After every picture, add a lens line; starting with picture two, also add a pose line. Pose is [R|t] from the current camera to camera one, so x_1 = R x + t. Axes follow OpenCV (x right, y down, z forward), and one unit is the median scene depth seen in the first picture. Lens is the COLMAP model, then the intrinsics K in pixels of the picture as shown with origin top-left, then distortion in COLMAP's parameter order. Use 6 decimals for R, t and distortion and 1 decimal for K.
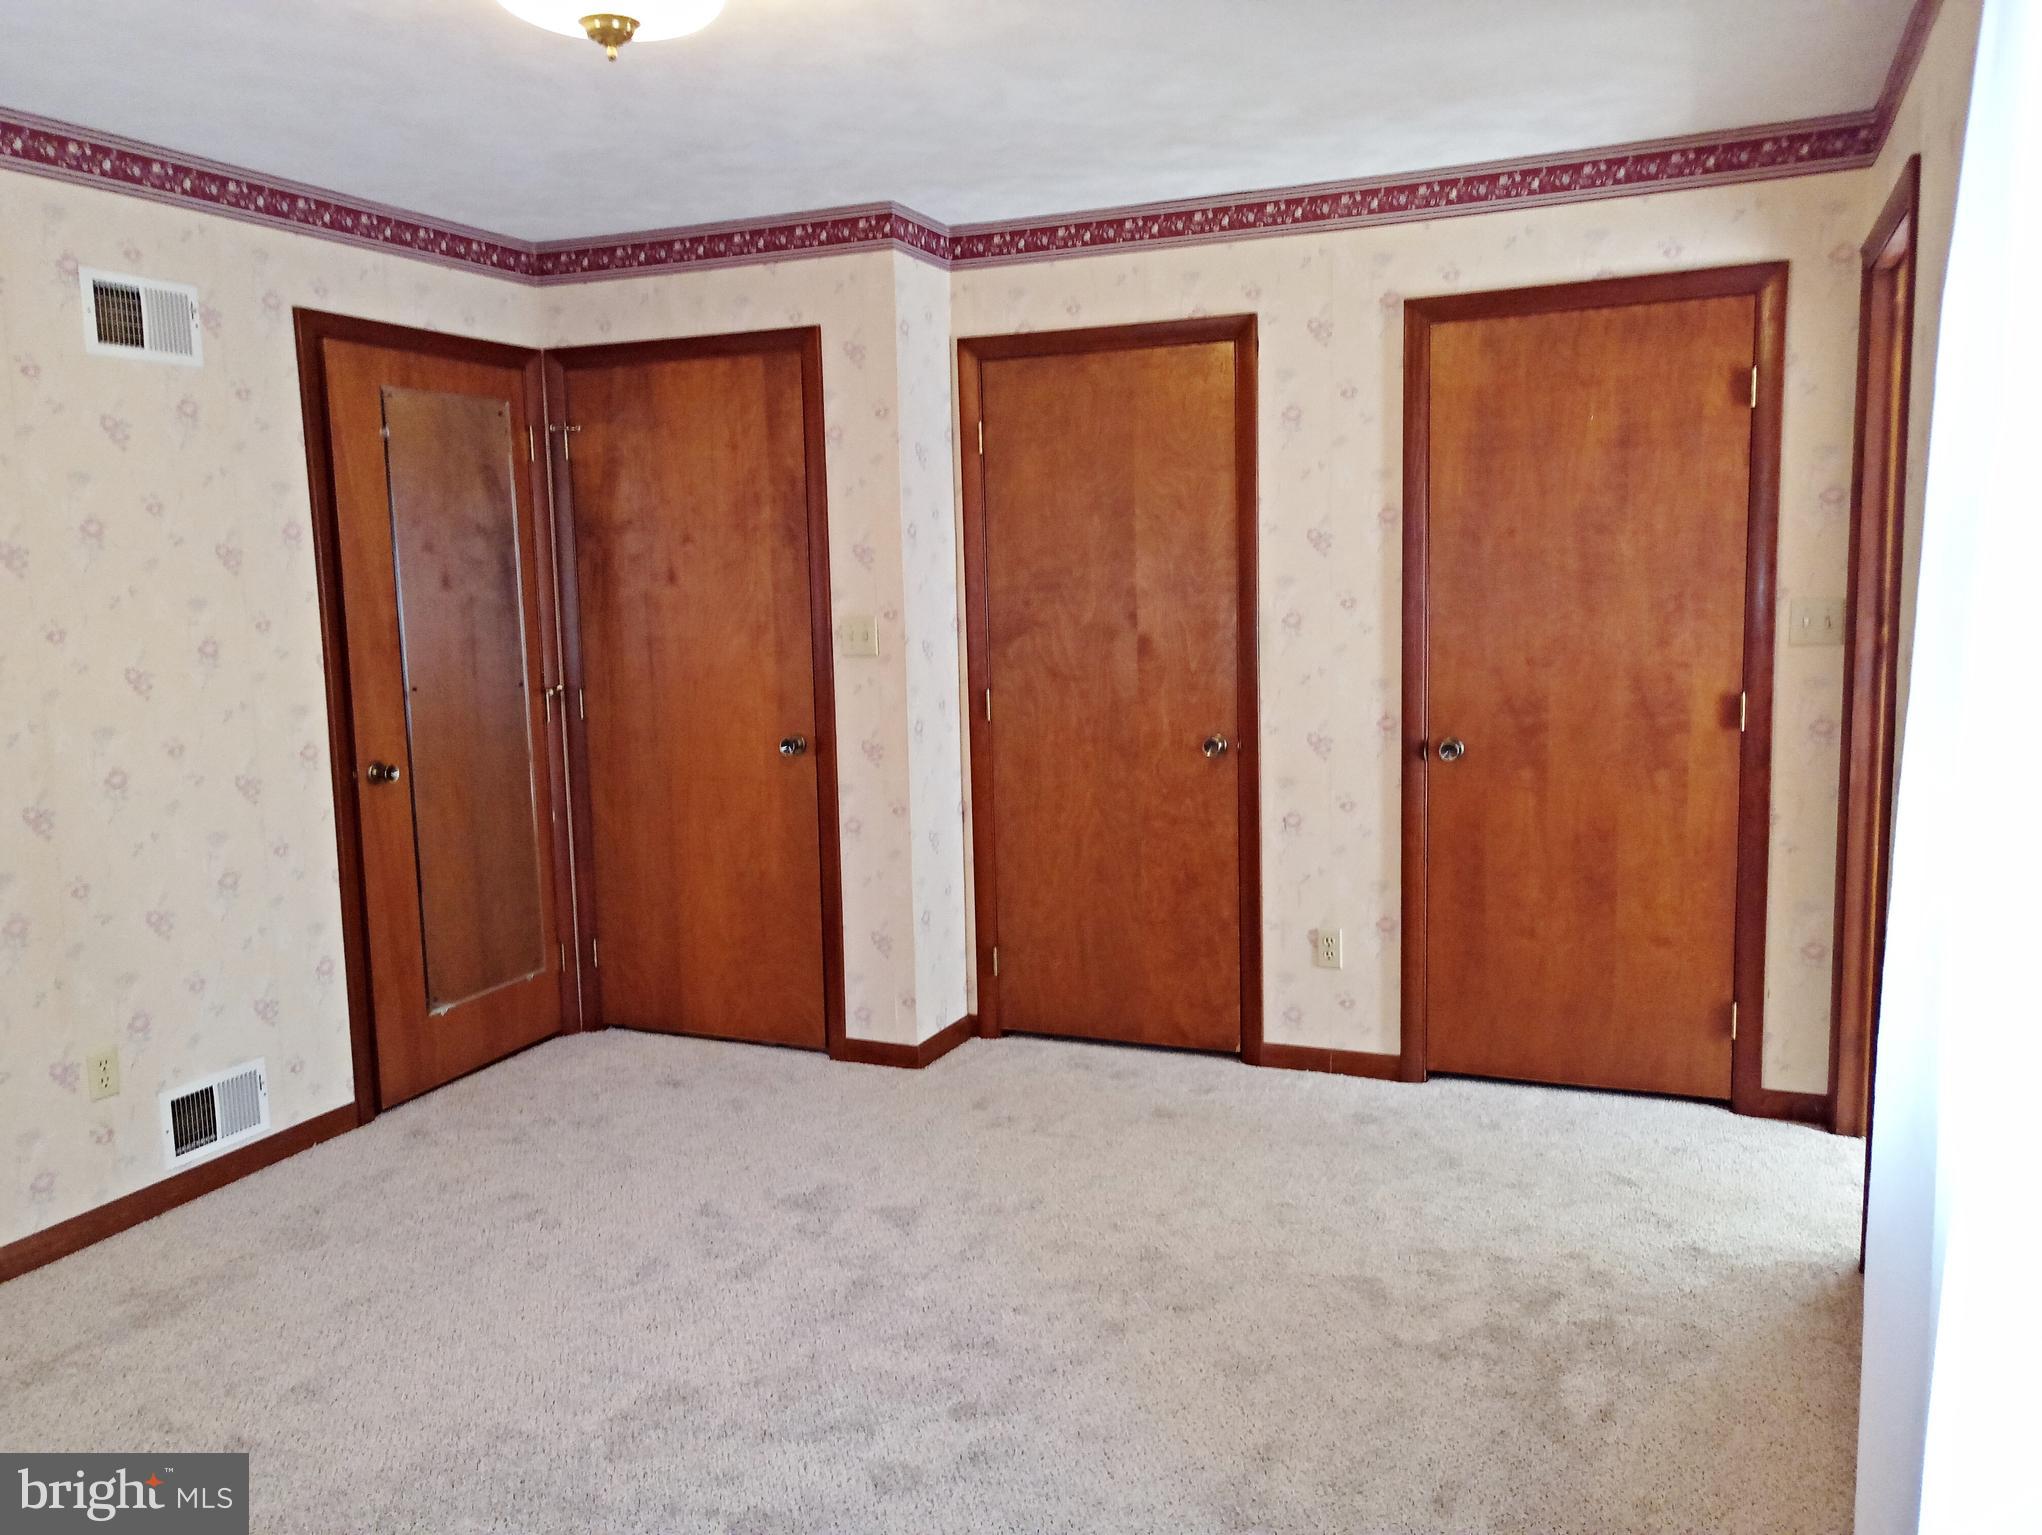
lens RADIAL K [[1572.8, 0, 1031.3], [0, 1572.8, 768.4], [0, 0, 1]] dist [0.022908, 0.004329]
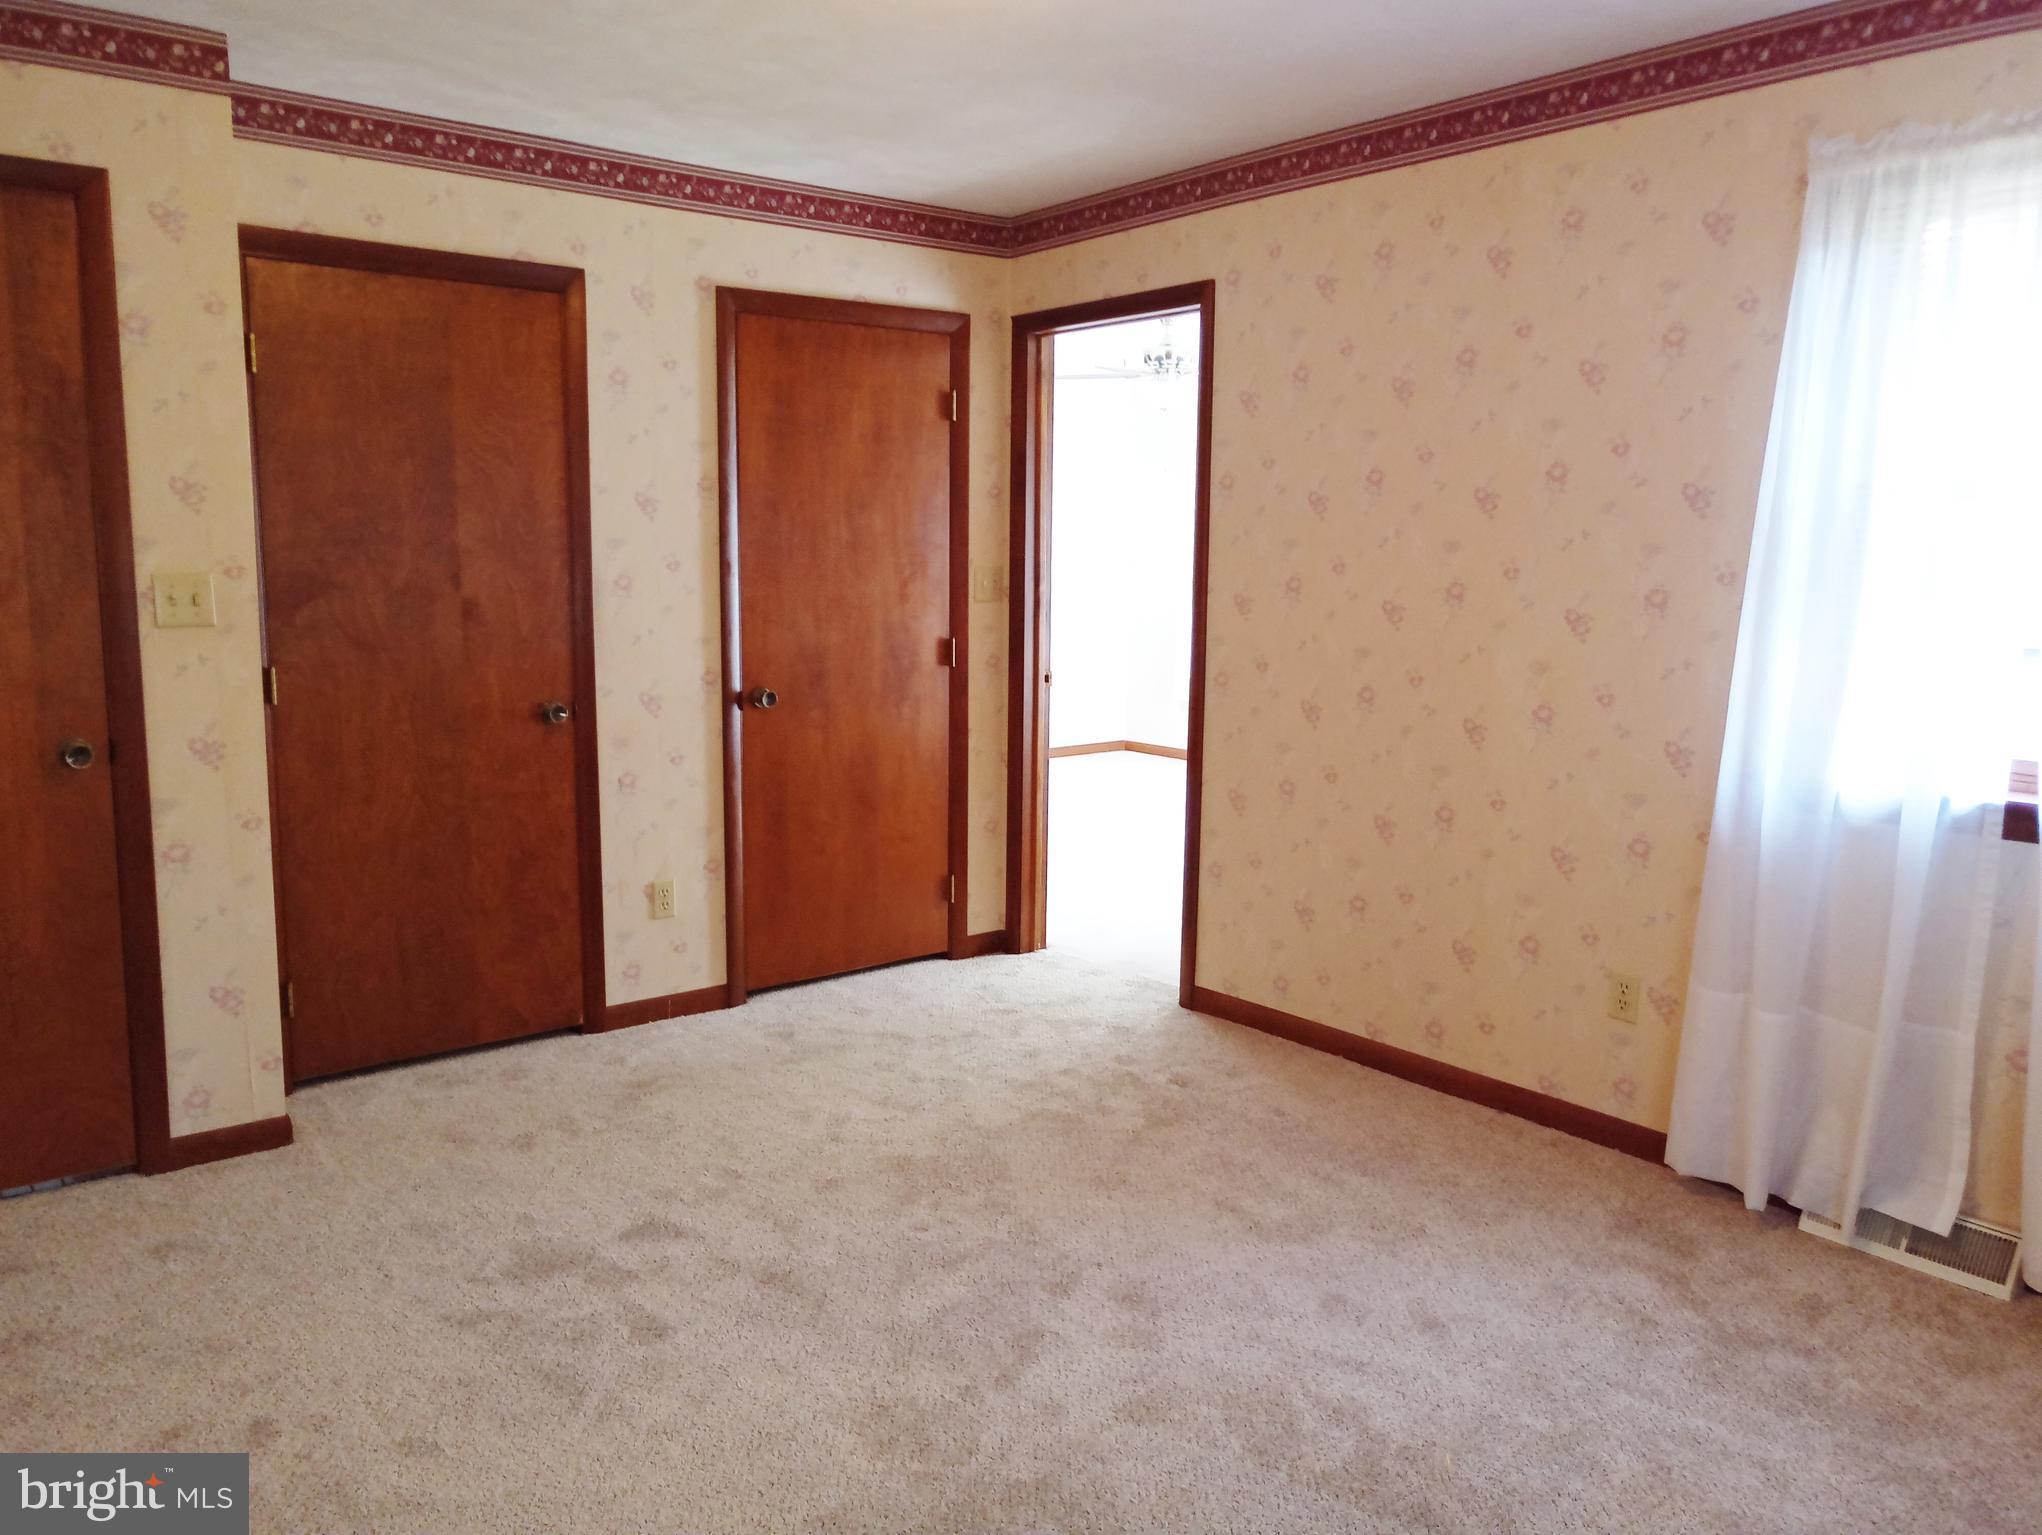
lens RADIAL K [[1572.8, 0, 1034.5], [0, 1572.8, 768.6], [0, 0, 1]] dist [0.022908, 0.004329]
pose [[0.465722, -0.099691, 0.879298, -0.616000], [0.087777, 0.993938, 0.066197, -0.018976], [-0.880567, 0.046353, 0.471650, 0.296218]]
